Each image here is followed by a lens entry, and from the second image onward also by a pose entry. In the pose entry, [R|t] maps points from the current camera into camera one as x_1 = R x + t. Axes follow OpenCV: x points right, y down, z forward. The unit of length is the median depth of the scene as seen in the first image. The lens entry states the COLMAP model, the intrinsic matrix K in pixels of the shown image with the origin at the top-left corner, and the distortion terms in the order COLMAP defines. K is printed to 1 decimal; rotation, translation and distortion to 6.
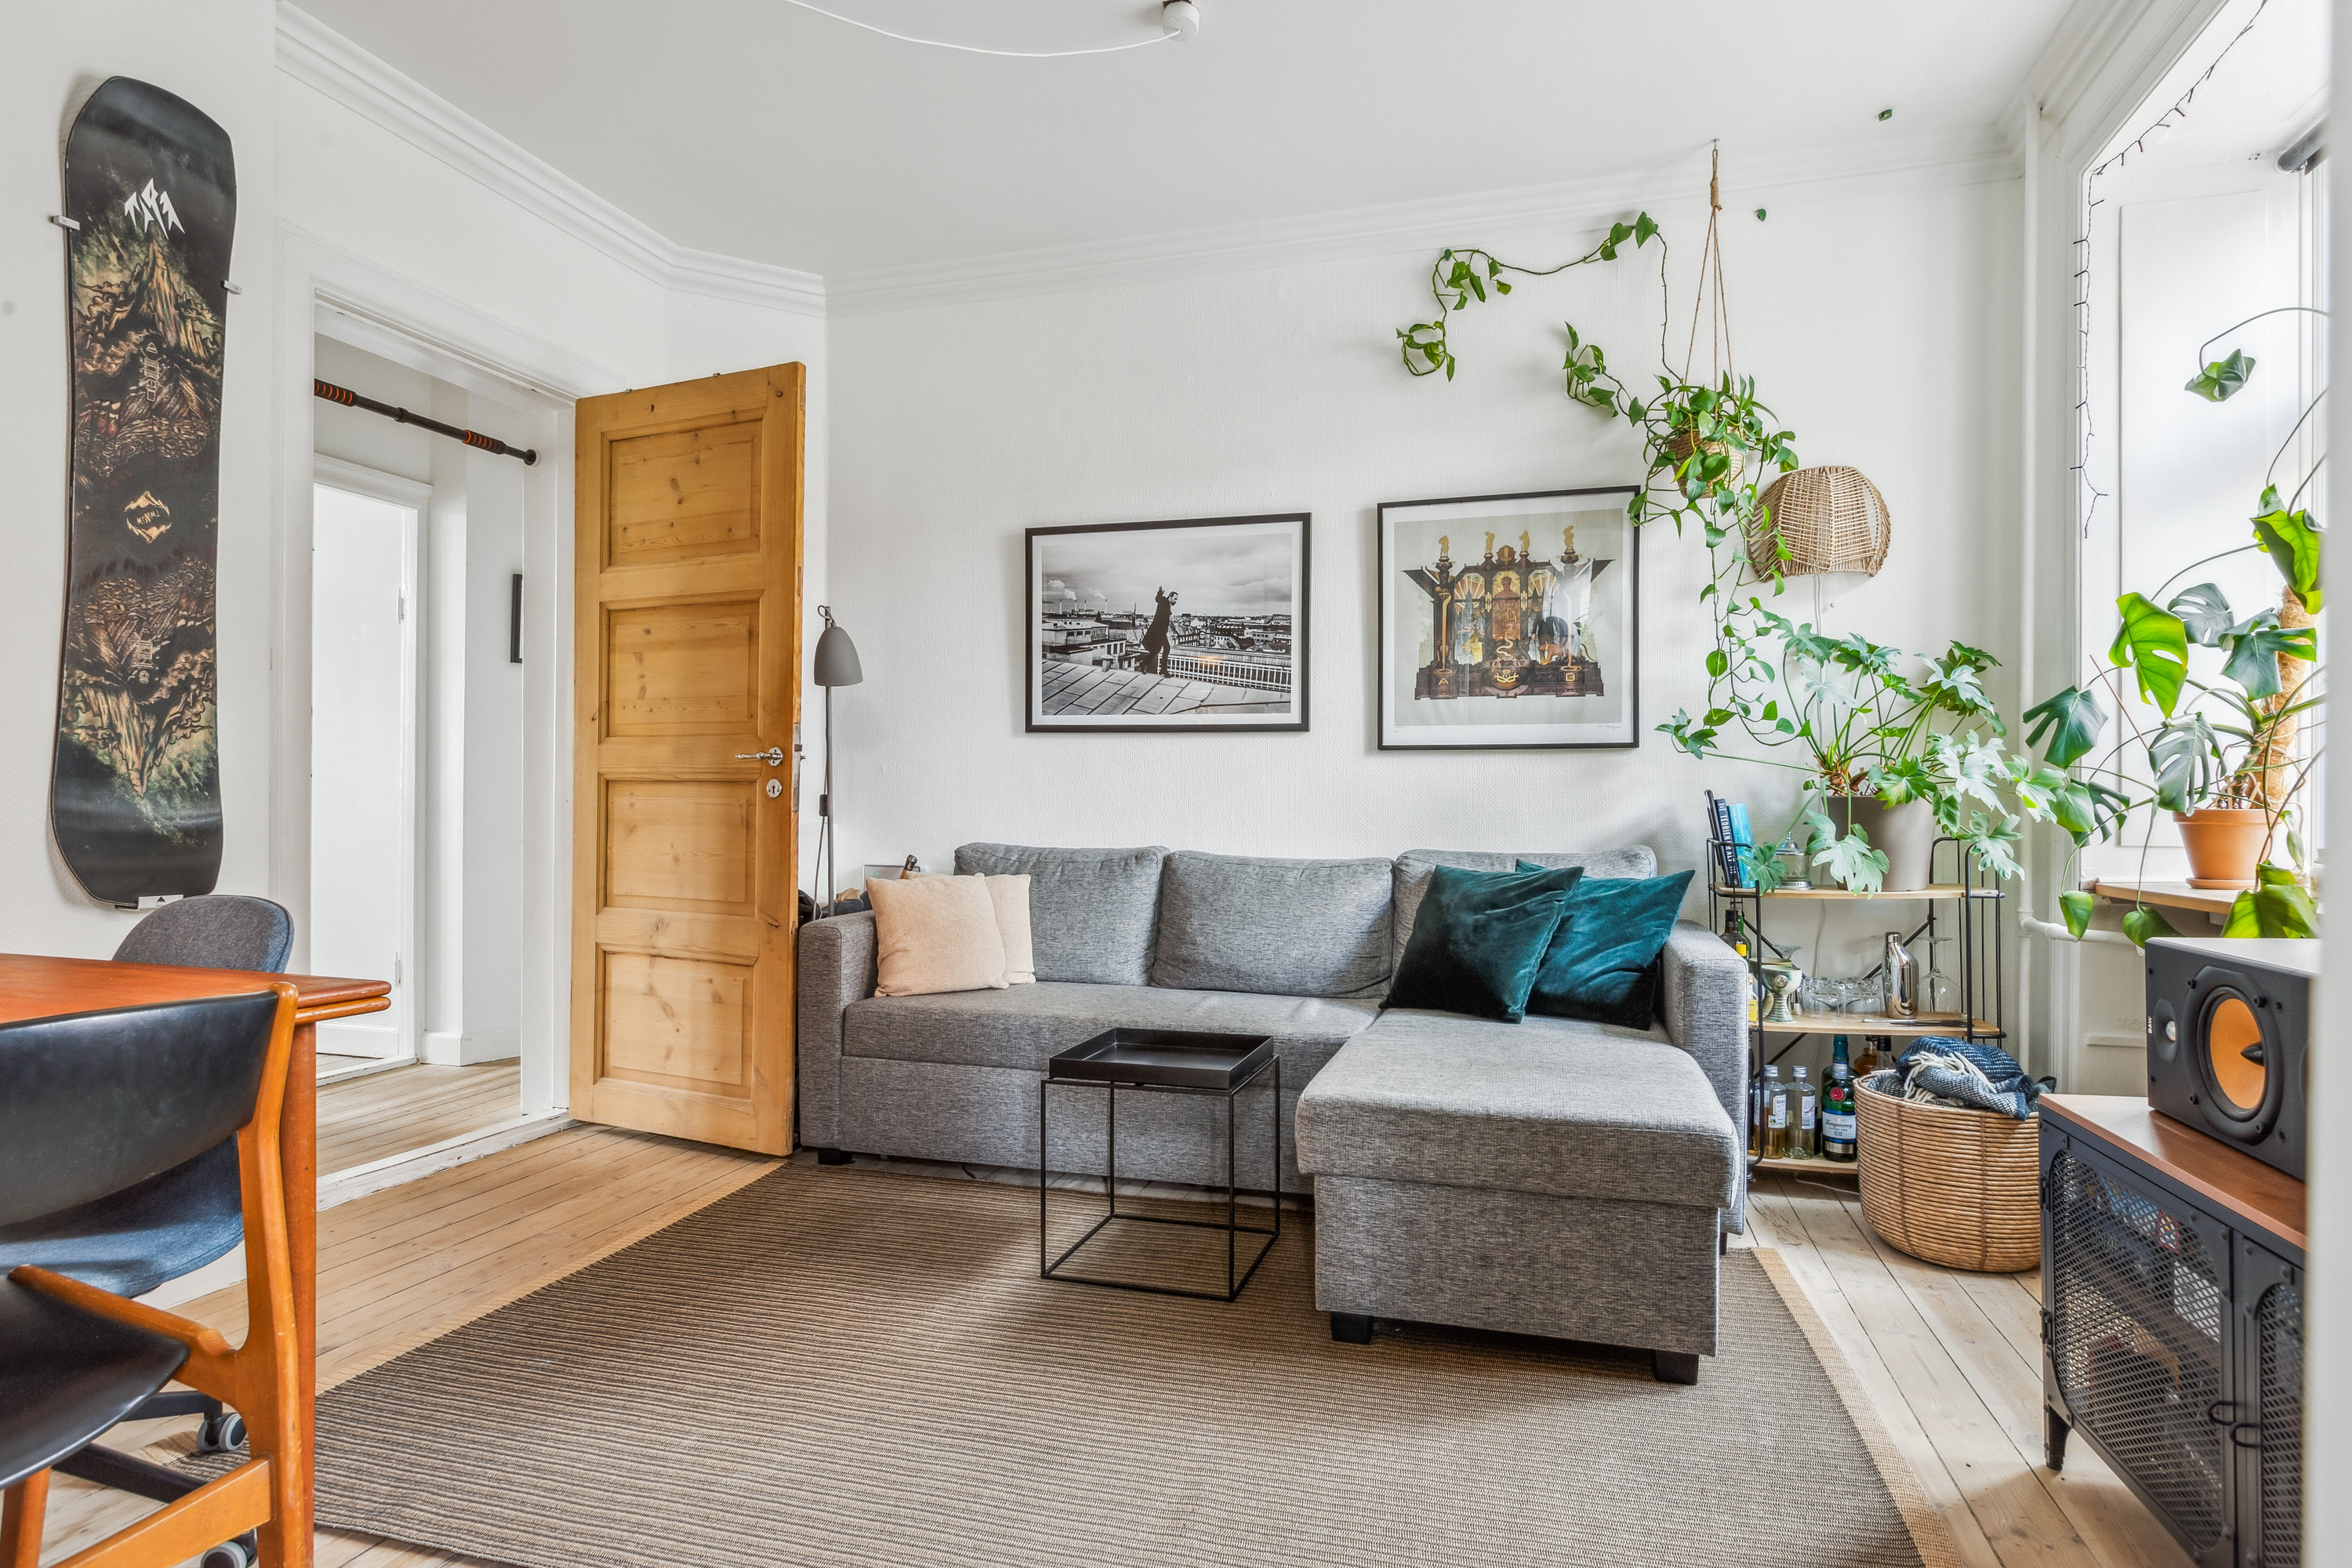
lens RADIAL K [[1232.6, 0, 1173.5], [0, 1232.6, 800.0], [0, 0, 1]] dist [-0.000265, 0.004988]
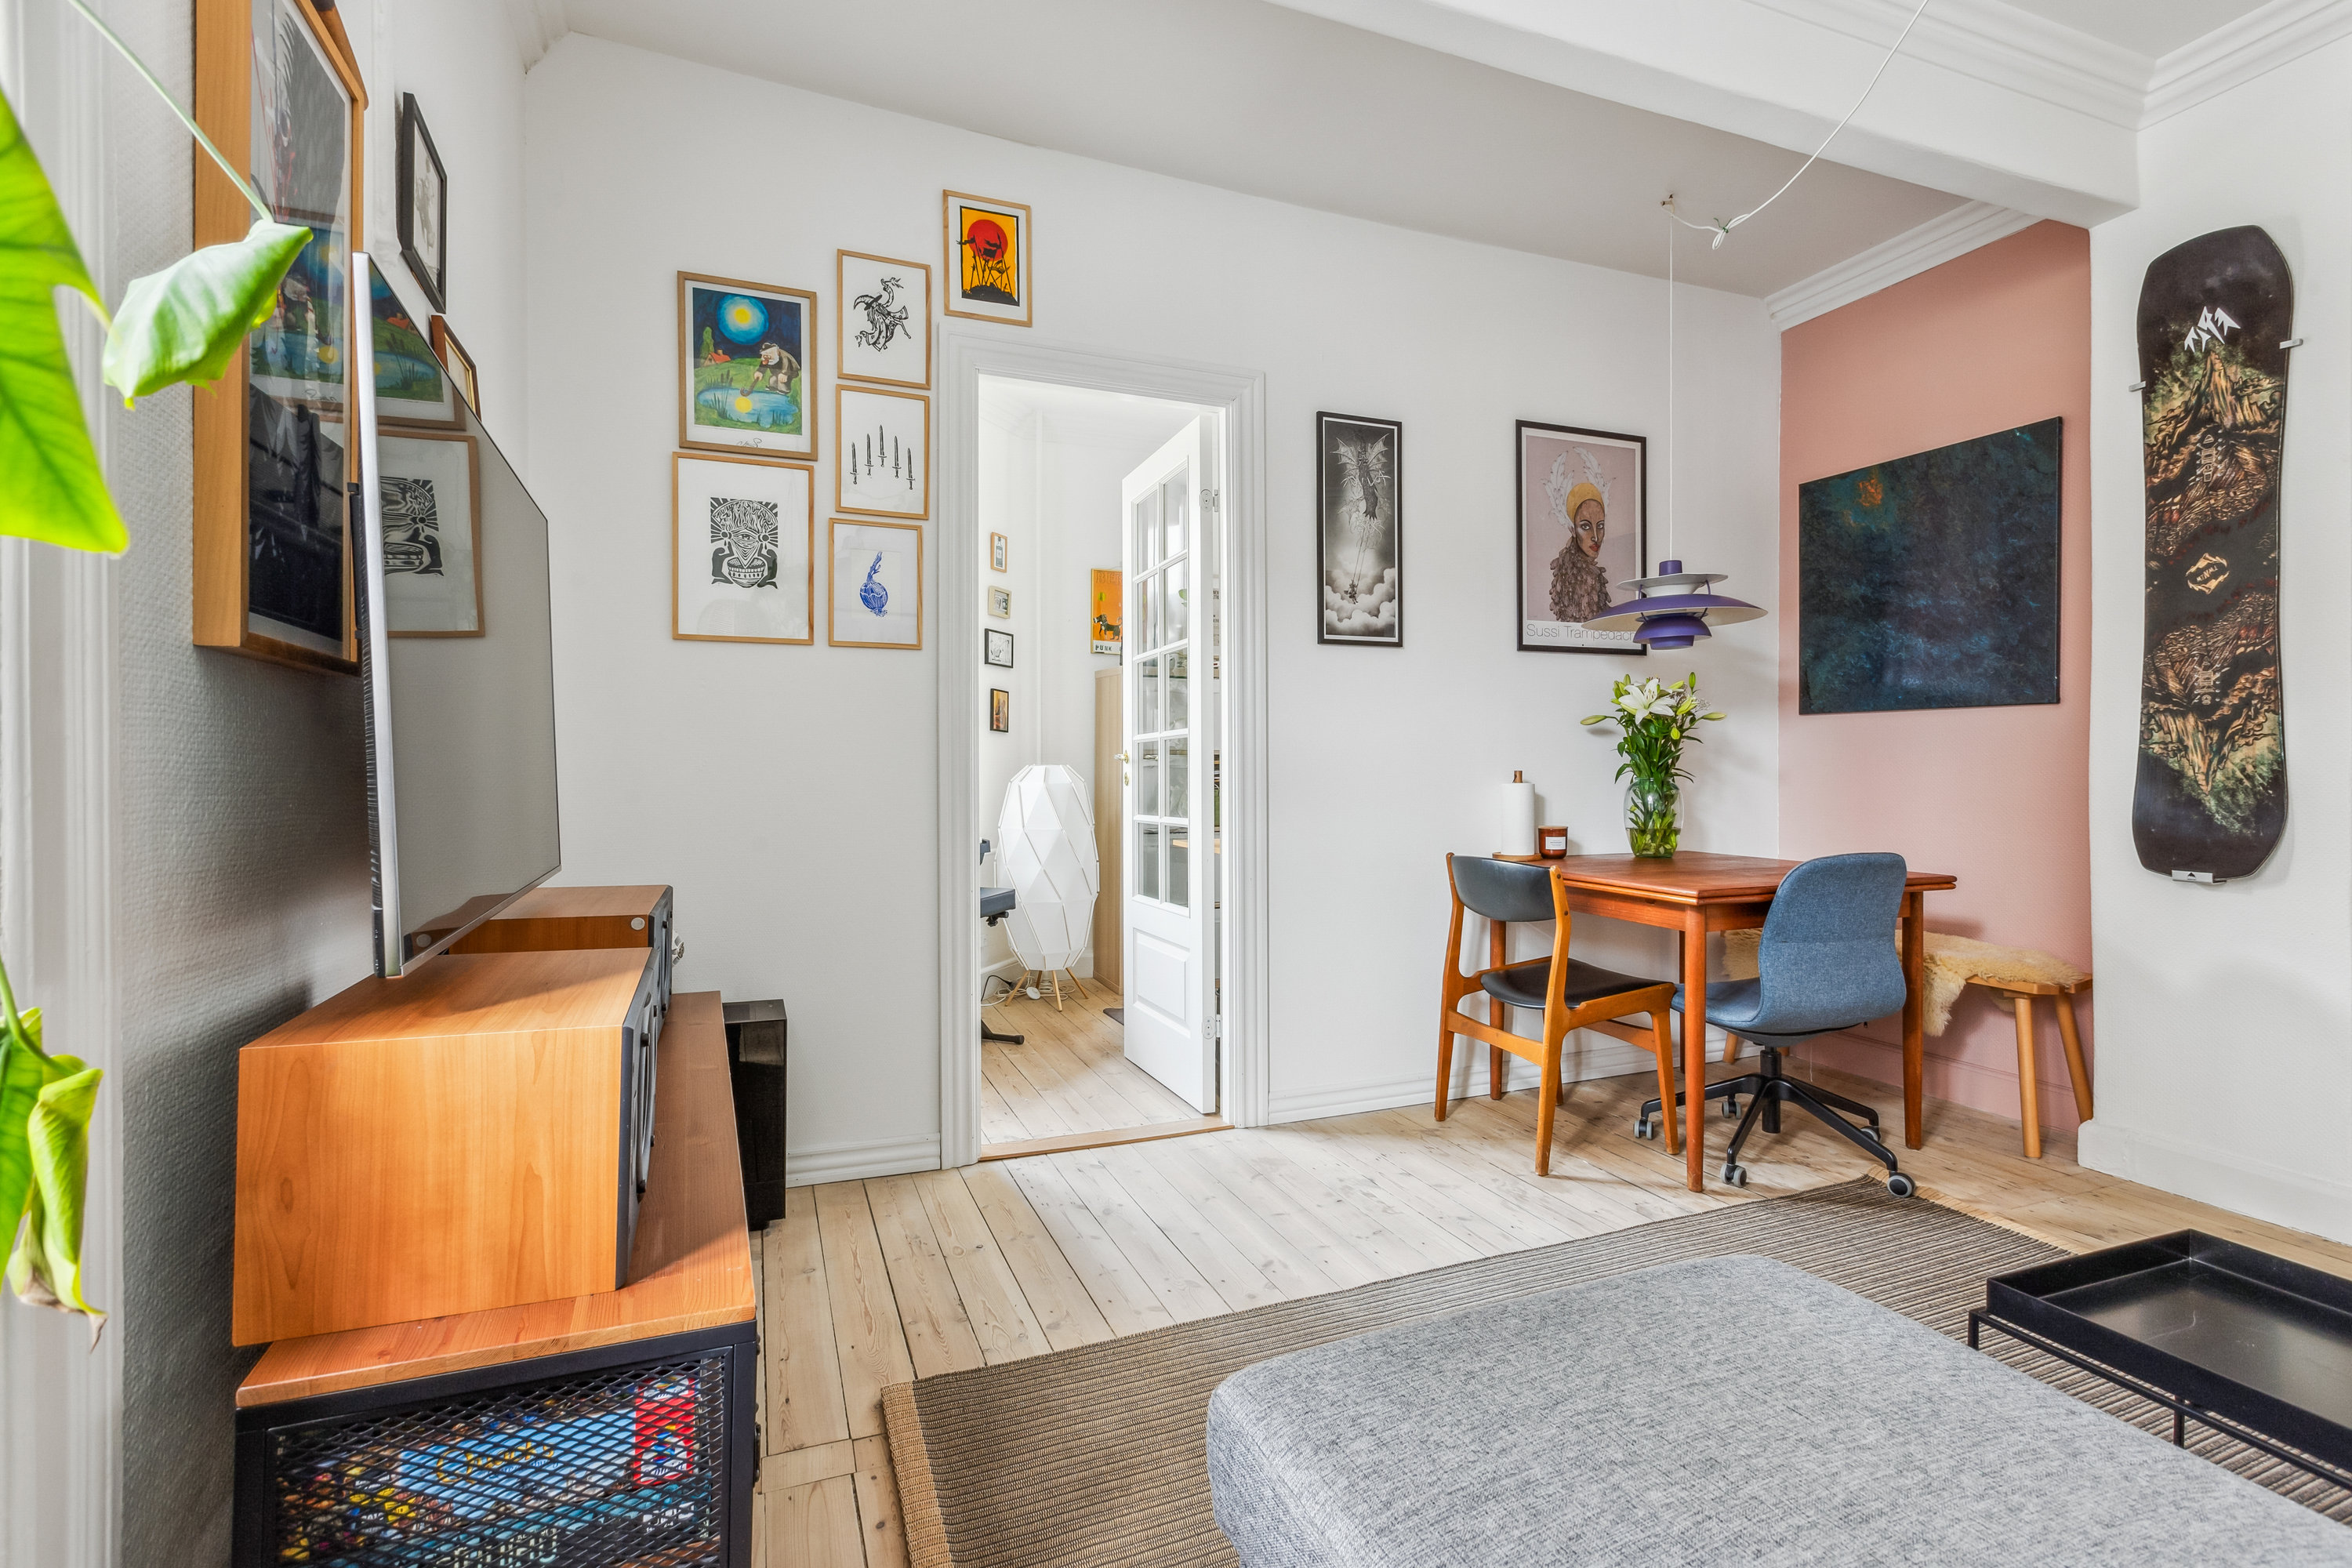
lens RADIAL K [[1074.1, 0, 1185.1], [0, 1074.1, 780.6], [0, 0, 1]] dist [0.006871, -0.000784]
pose [[-0.781449, 0.000880, -0.623968, 0.482130], [-0.000615, 0.999997, 0.002180, -0.012914], [0.623968, 0.002087, -0.781447, 0.856027]]
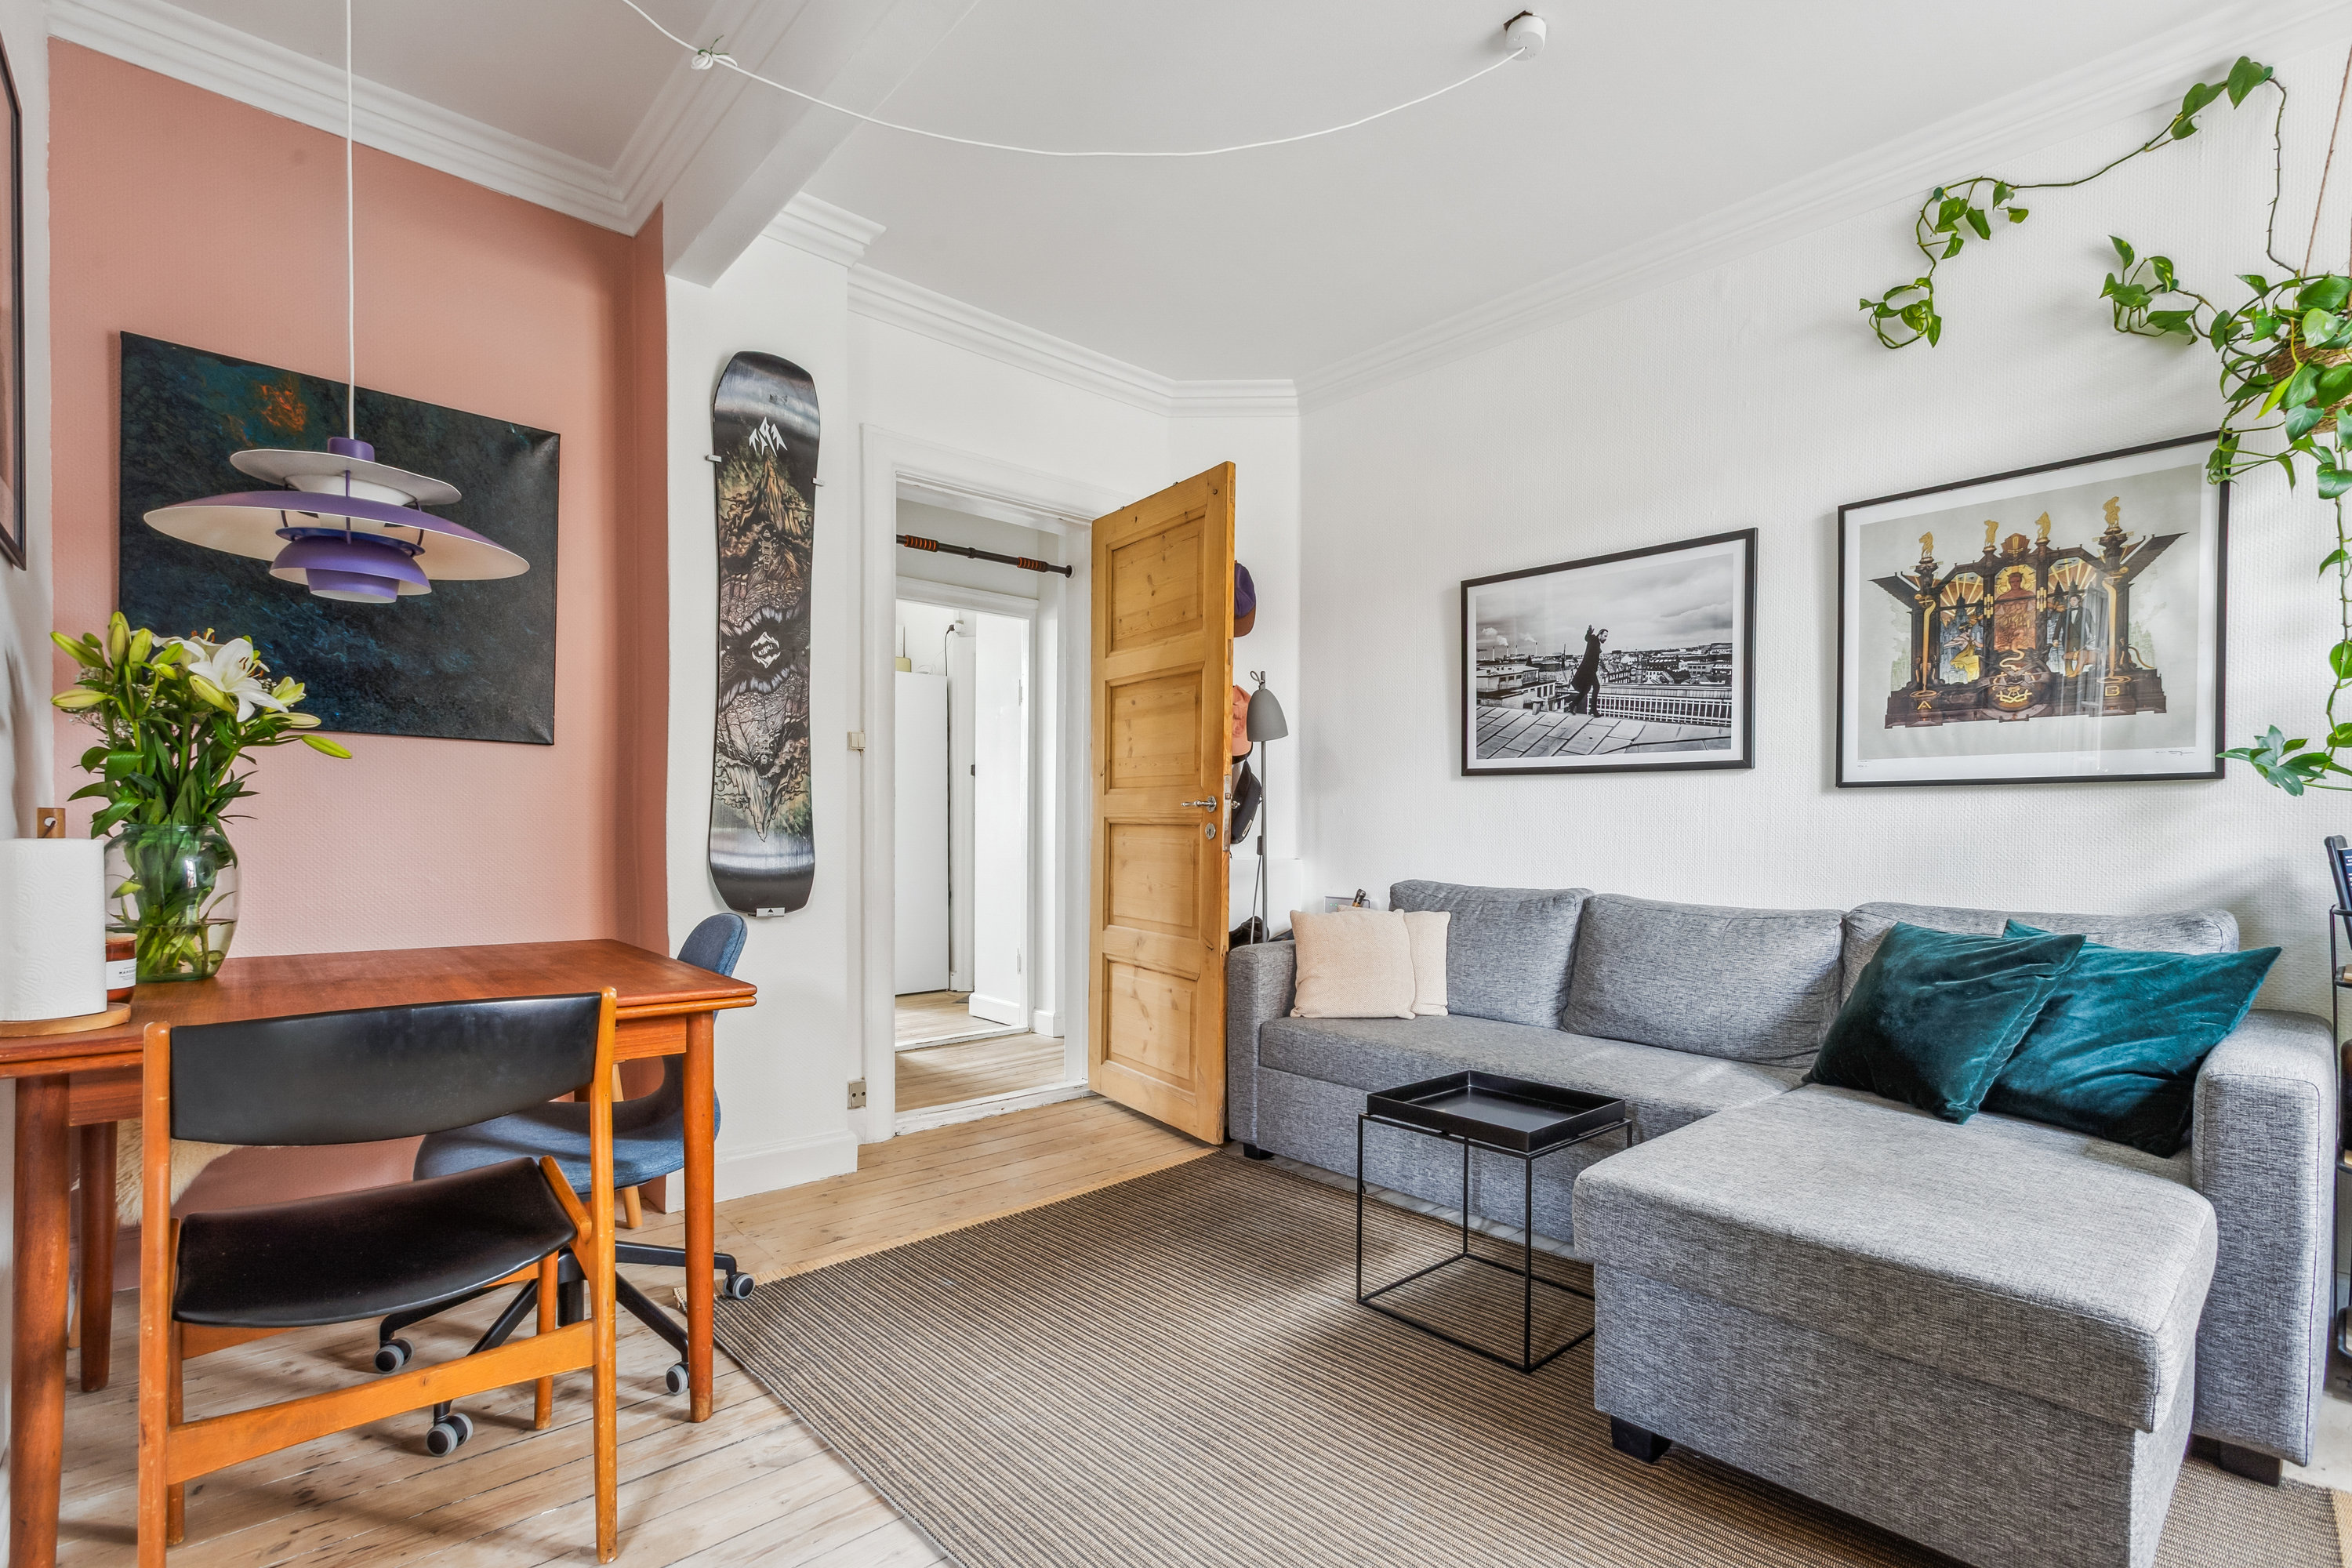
lens RADIAL K [[1074.1, 0, 1182.8], [0, 1074.1, 846.0], [0, 0, 1]] dist [0.006871, -0.000784]
pose [[0.858331, 0.009104, -0.513015, 0.178112], [-0.000415, 0.999855, 0.017048, -0.012759], [0.513096, -0.014420, 0.858210, 0.109763]]
